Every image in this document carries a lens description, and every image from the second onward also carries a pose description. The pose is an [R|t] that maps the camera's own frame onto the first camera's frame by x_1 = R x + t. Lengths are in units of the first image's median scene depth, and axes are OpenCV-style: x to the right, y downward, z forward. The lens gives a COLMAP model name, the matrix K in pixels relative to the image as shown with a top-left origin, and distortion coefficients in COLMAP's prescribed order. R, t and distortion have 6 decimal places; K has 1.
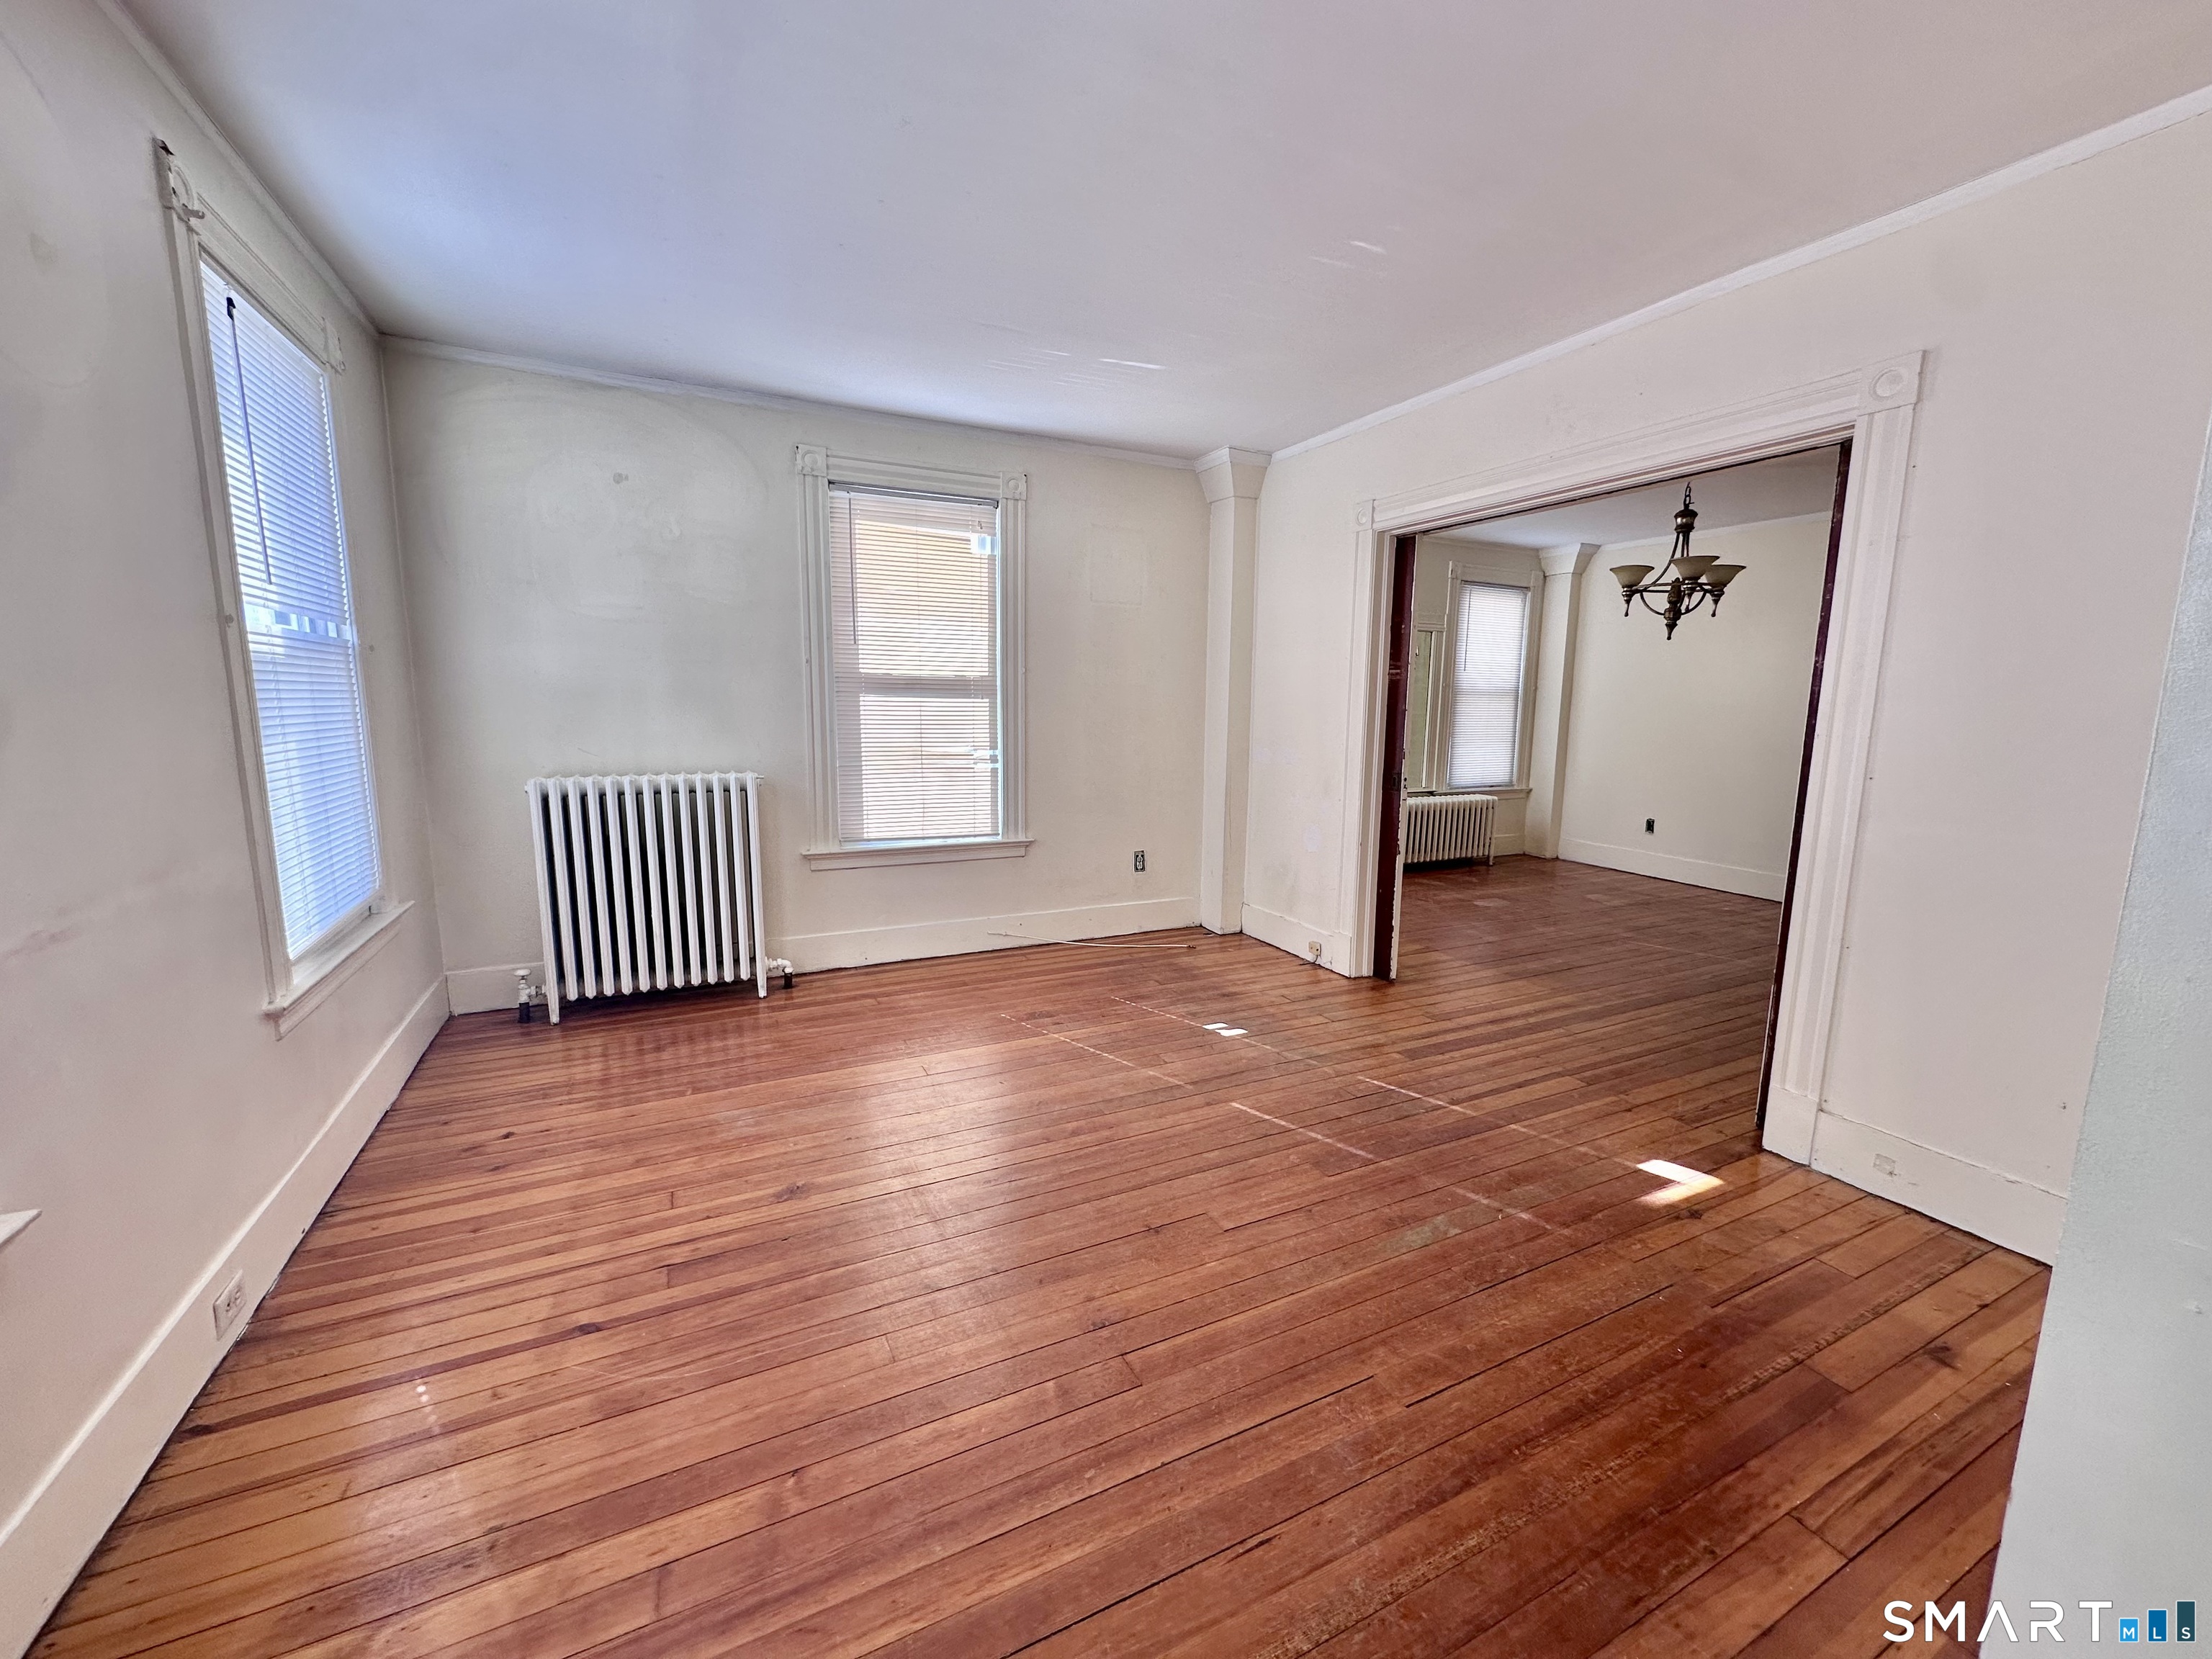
lens RADIAL K [[876.2, 0, 1106.0], [0, 876.2, 829.5], [0, 0, 1]] dist [0.000475, 0.000021]
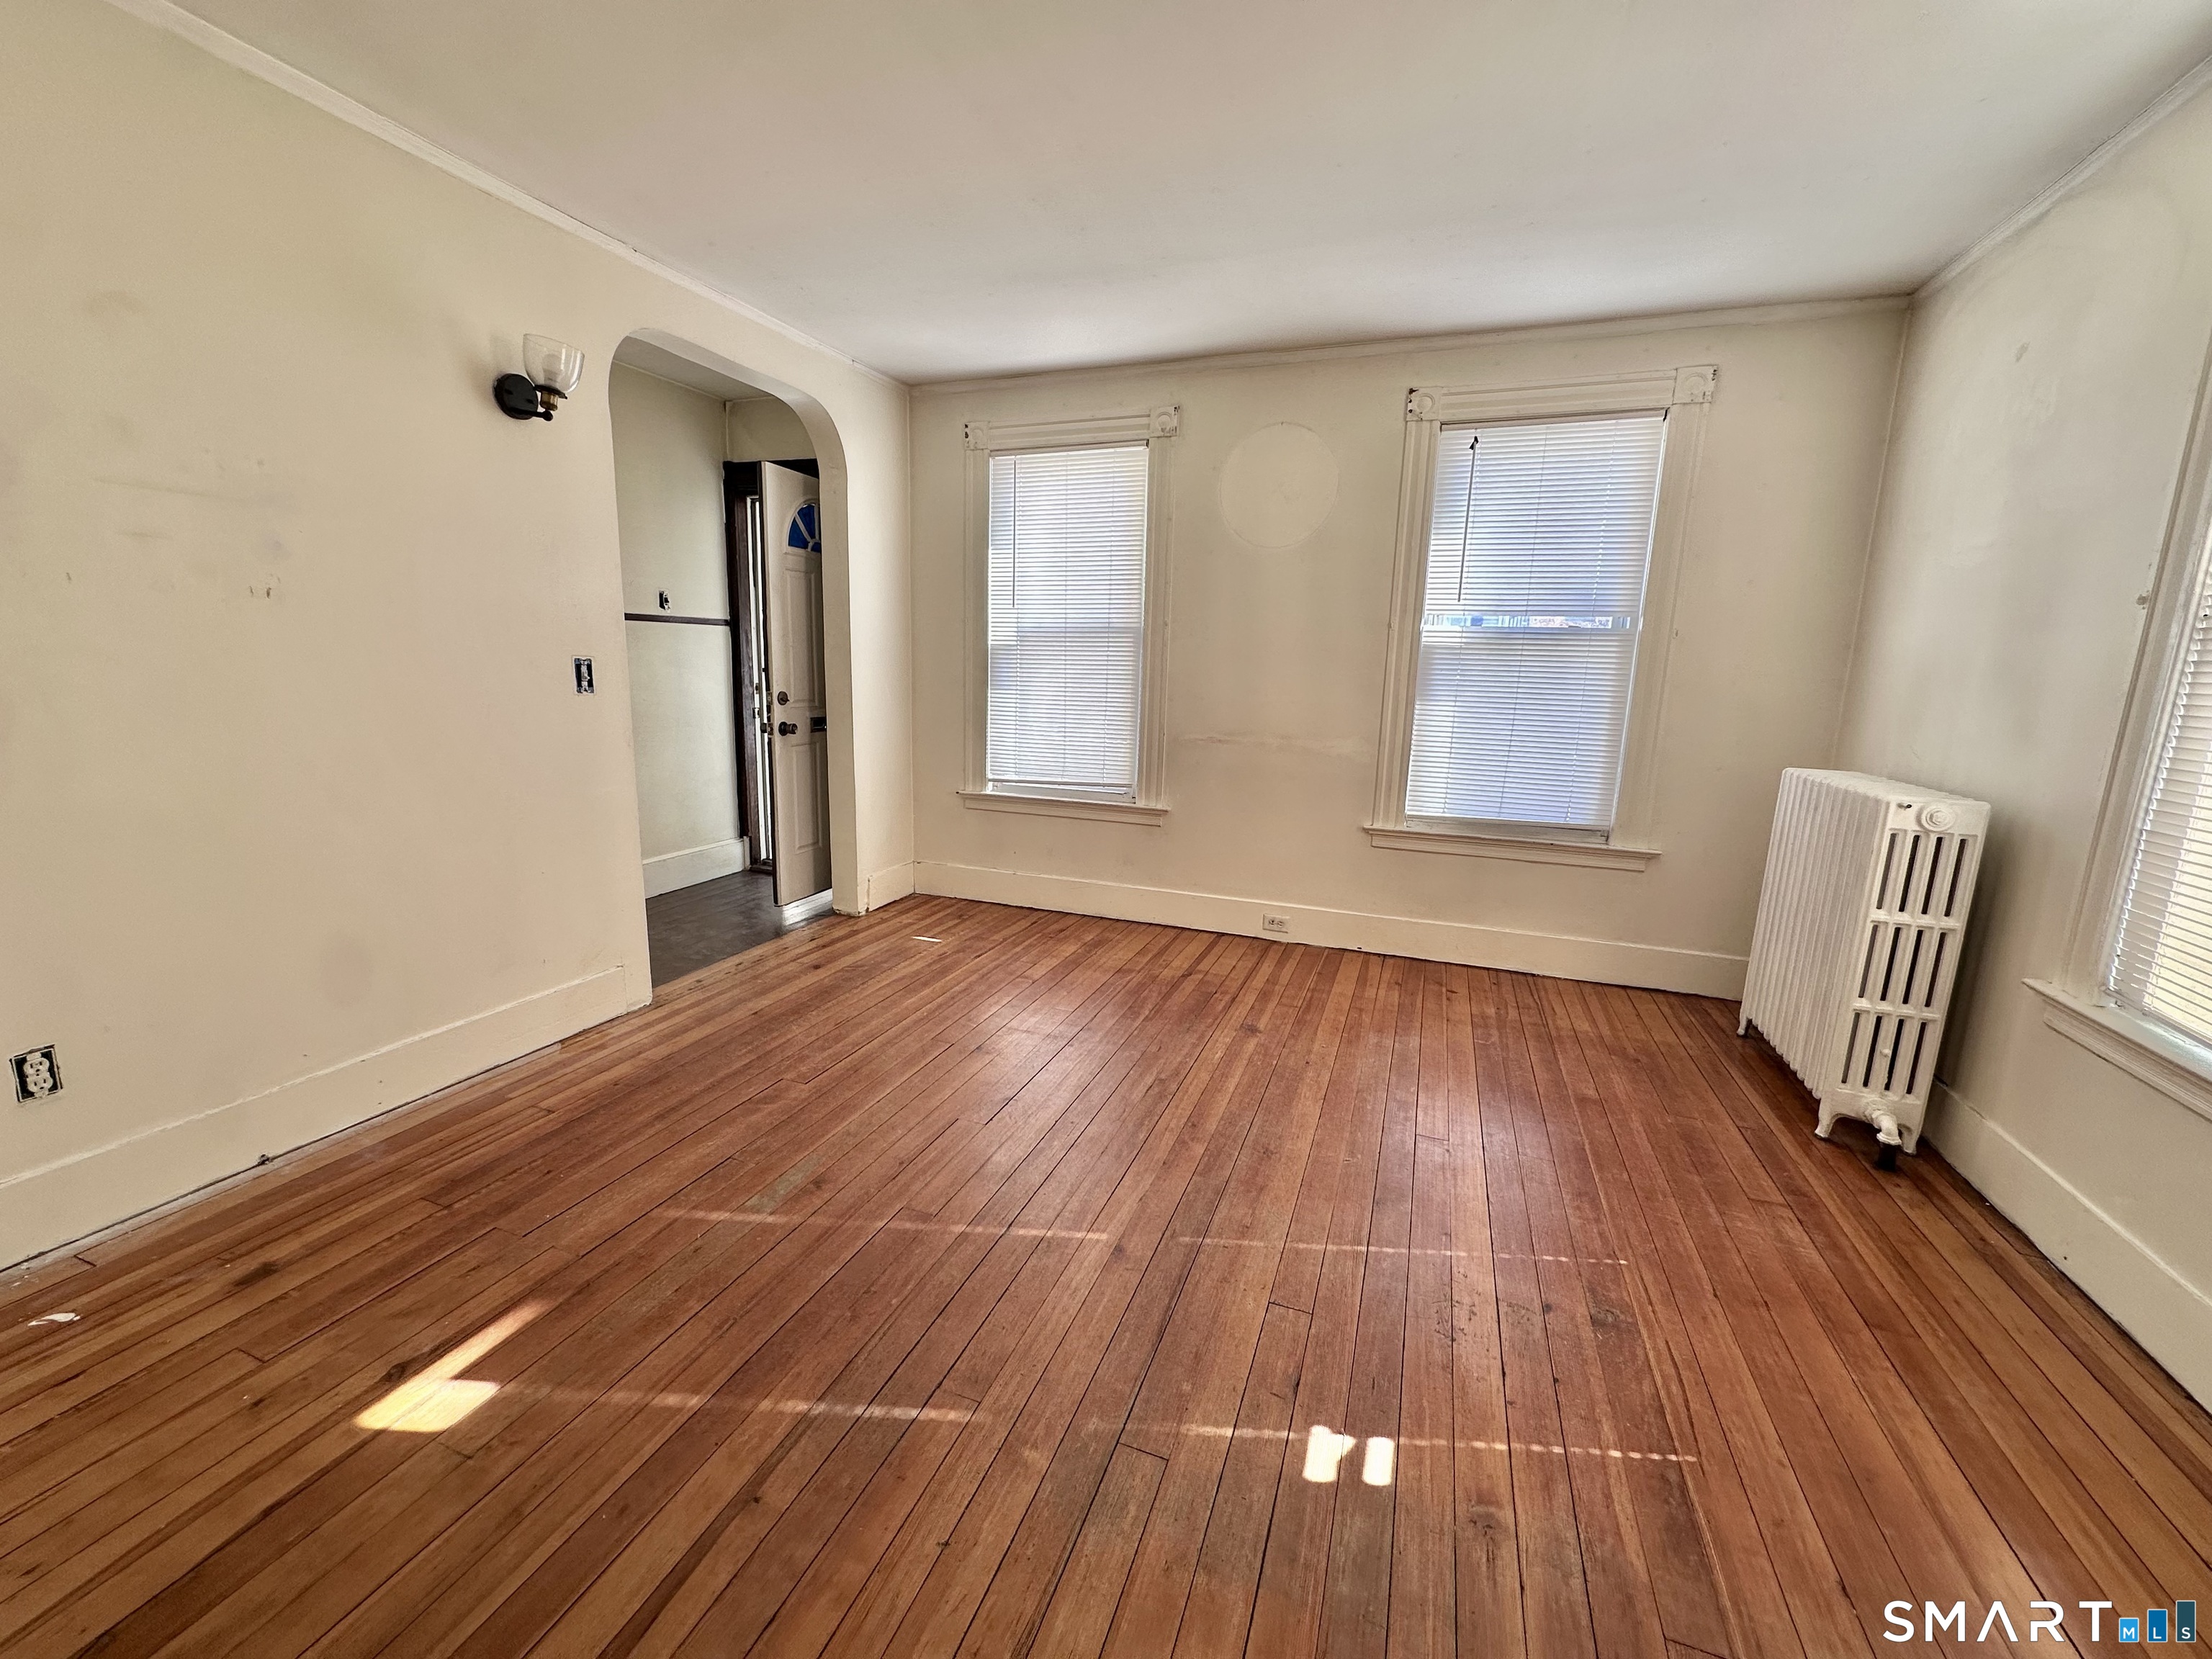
lens RADIAL K [[876.2, 0, 1106.0], [0, 876.2, 829.5], [0, 0, 1]] dist [0.000475, 0.000021]
pose [[-0.729573, 0.093568, -0.677472, 0.449281], [-0.137857, 0.950143, 0.279686, -0.145384], [0.669865, 0.297446, -0.680299, 1.106146]]
